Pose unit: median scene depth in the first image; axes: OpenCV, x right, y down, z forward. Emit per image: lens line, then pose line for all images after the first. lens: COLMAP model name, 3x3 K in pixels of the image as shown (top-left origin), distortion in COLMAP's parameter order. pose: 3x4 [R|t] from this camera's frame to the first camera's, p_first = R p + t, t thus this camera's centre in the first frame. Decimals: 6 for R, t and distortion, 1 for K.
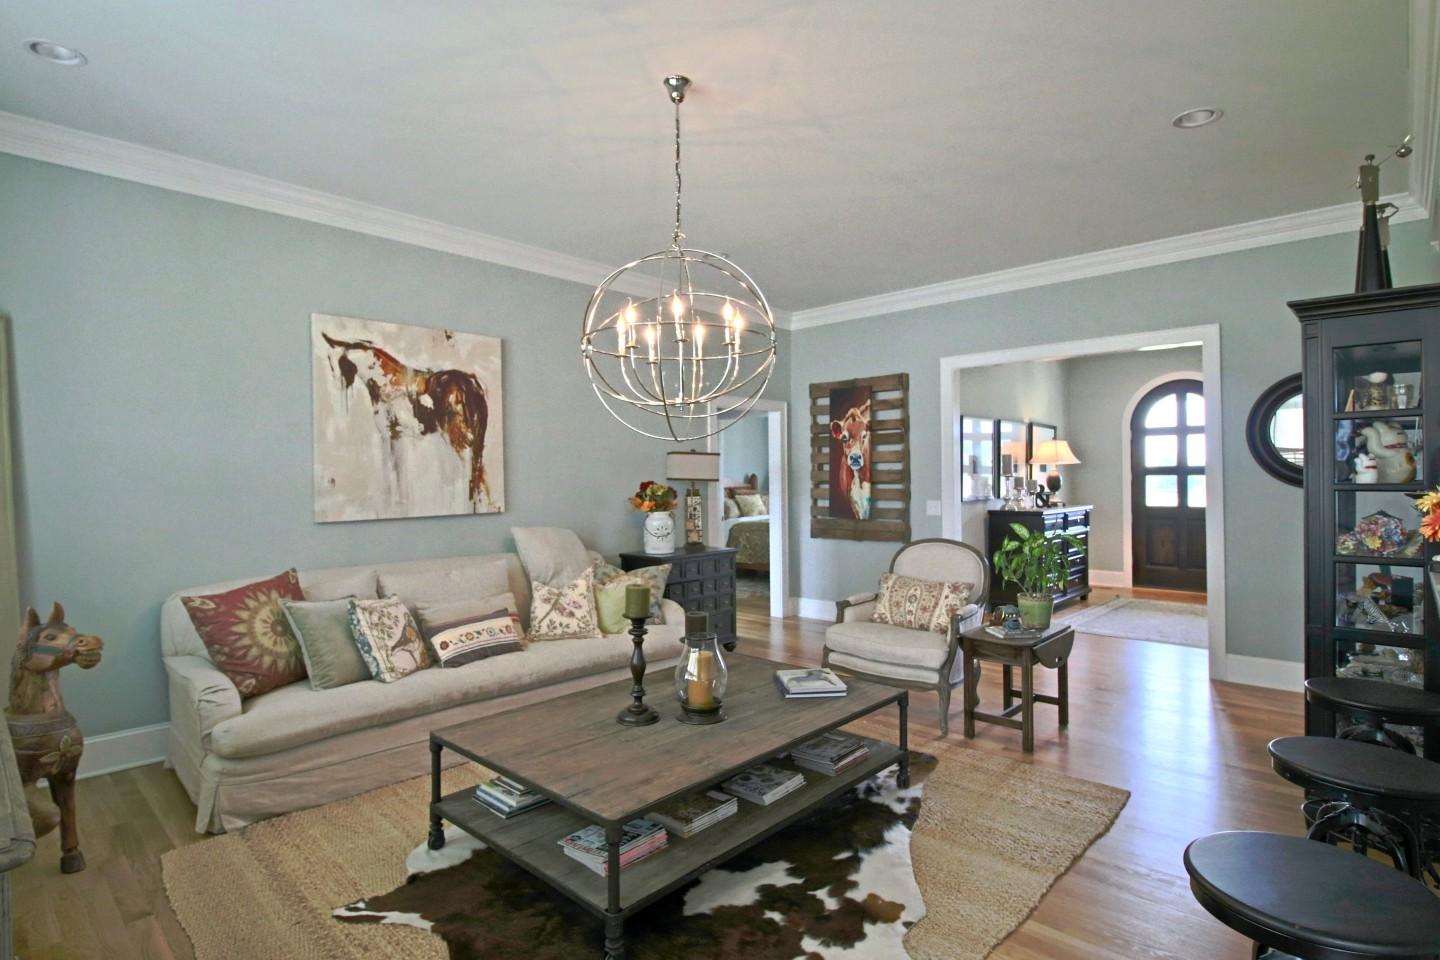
lens RADIAL K [[729.9, 0, 710.6], [0, 729.9, 476.8], [0, 0, 1]] dist [-0.026553, 0.000047]
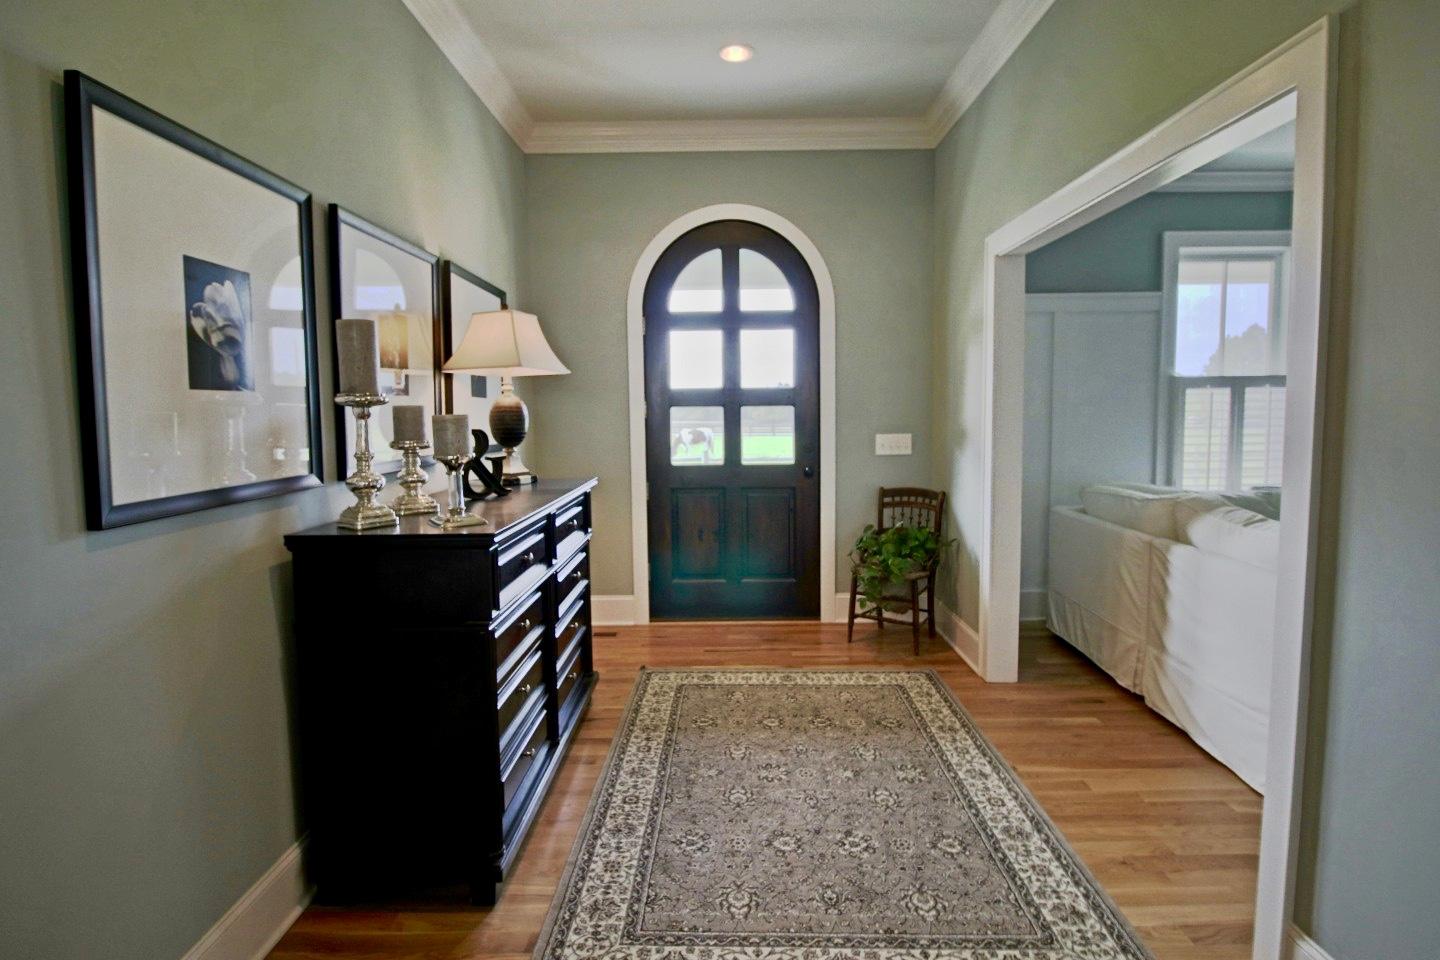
lens RADIAL K [[729.9, 0, 722.2], [0, 729.9, 473.0], [0, 0, 1]] dist [-0.026553, 0.000047]
pose [[0.722388, -0.056512, 0.689175, 0.285087], [0.001685, 0.996796, 0.079970, 0.003774], [-0.691486, -0.056608, 0.720168, 0.636450]]
